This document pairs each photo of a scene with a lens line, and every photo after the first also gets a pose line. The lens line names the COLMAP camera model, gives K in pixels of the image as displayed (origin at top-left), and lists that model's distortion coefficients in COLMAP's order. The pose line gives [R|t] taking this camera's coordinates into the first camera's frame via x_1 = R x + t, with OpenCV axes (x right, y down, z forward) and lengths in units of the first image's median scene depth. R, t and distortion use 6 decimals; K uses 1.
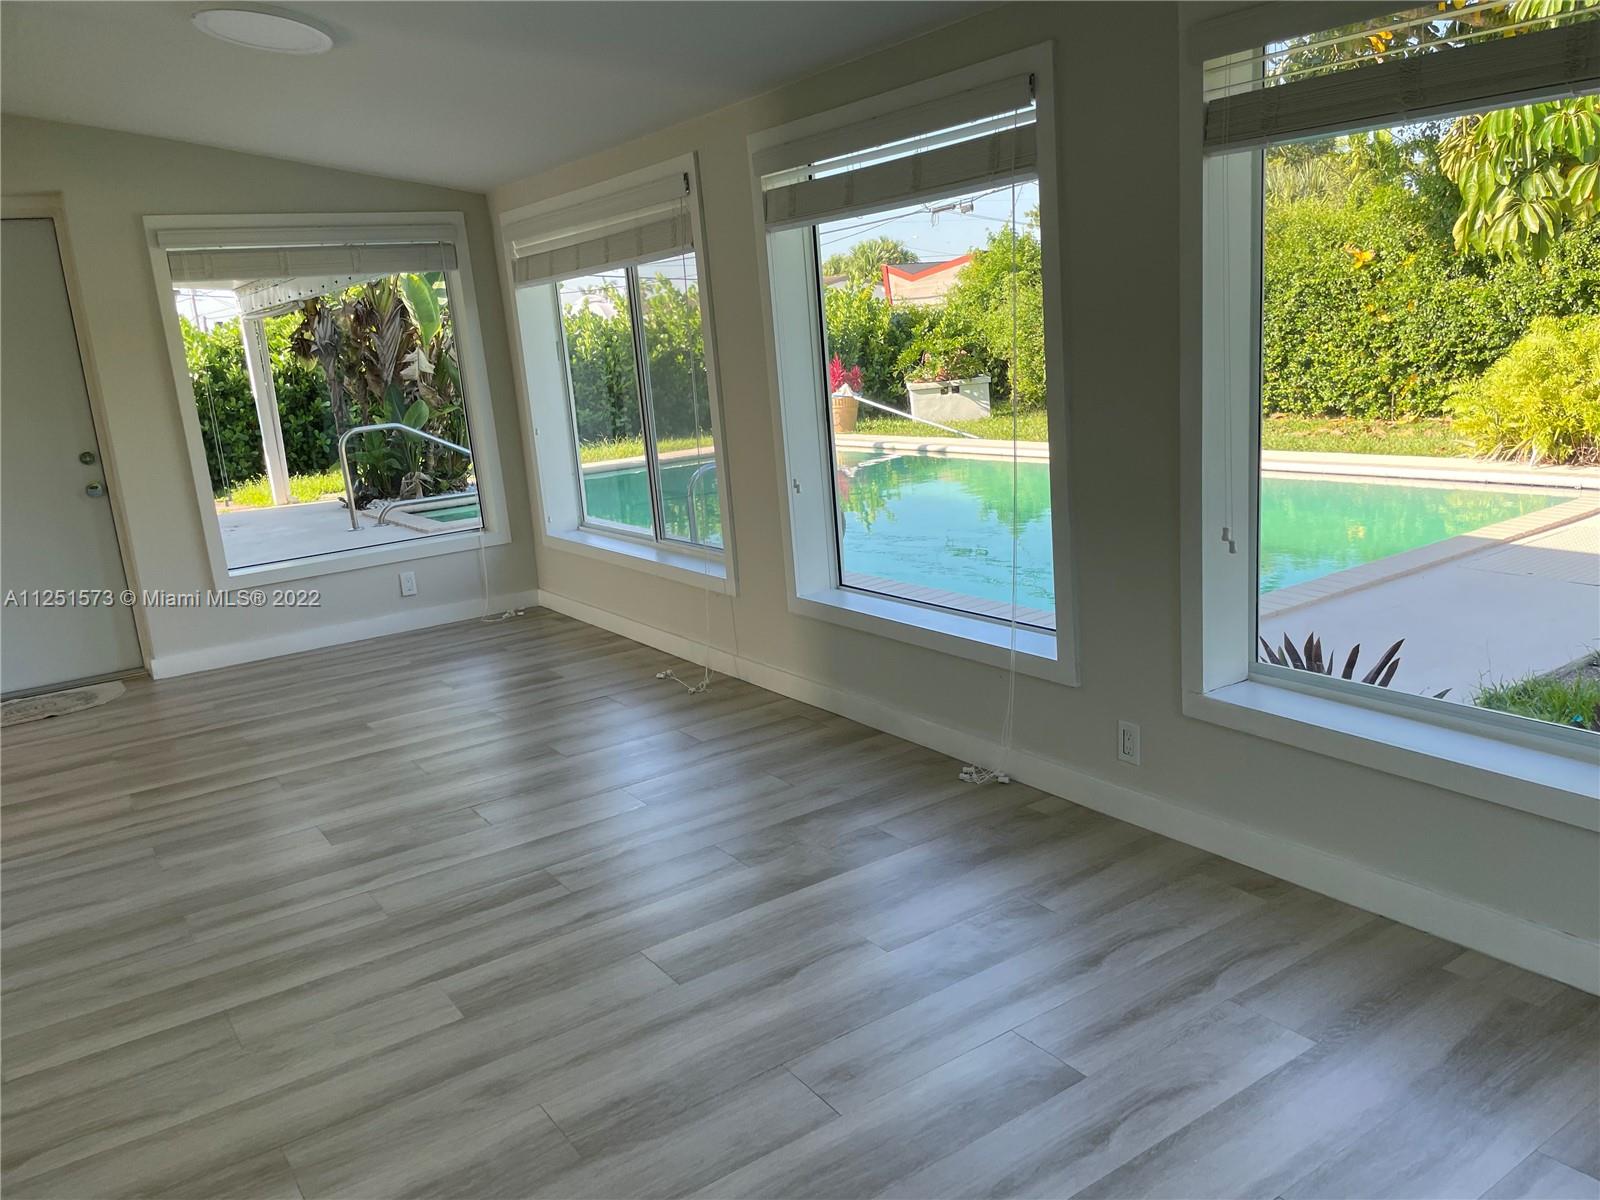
lens RADIAL K [[1211.6, 0, 798.7], [0, 1211.6, 596.2], [0, 0, 1]] dist [0.047335, -0.042725]
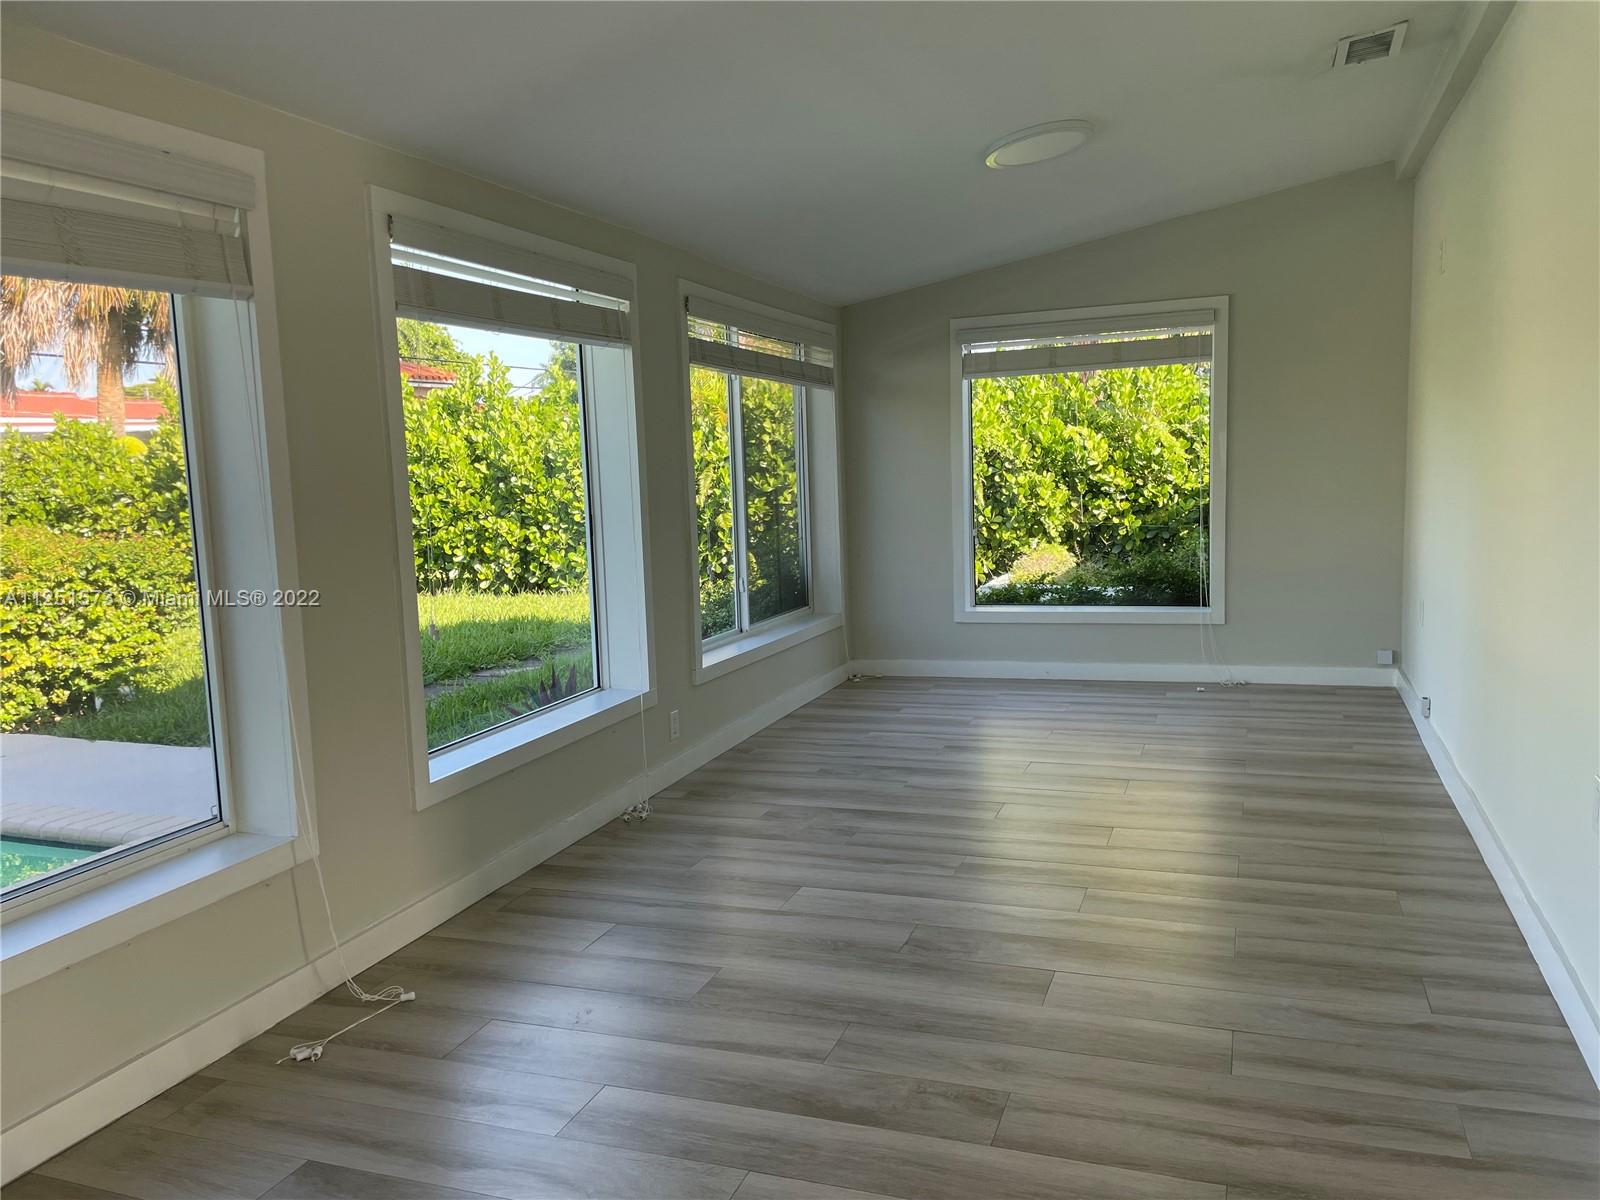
lens RADIAL K [[1211.6, 0, 808.5], [0, 1211.6, 601.4], [0, 0, 1]] dist [0.047335, -0.042725]
pose [[-0.572027, -0.008772, 0.820188, -0.913751], [0.254826, 0.948562, 0.187869, -0.229551], [-0.779647, 0.316471, -0.540368, 1.409431]]
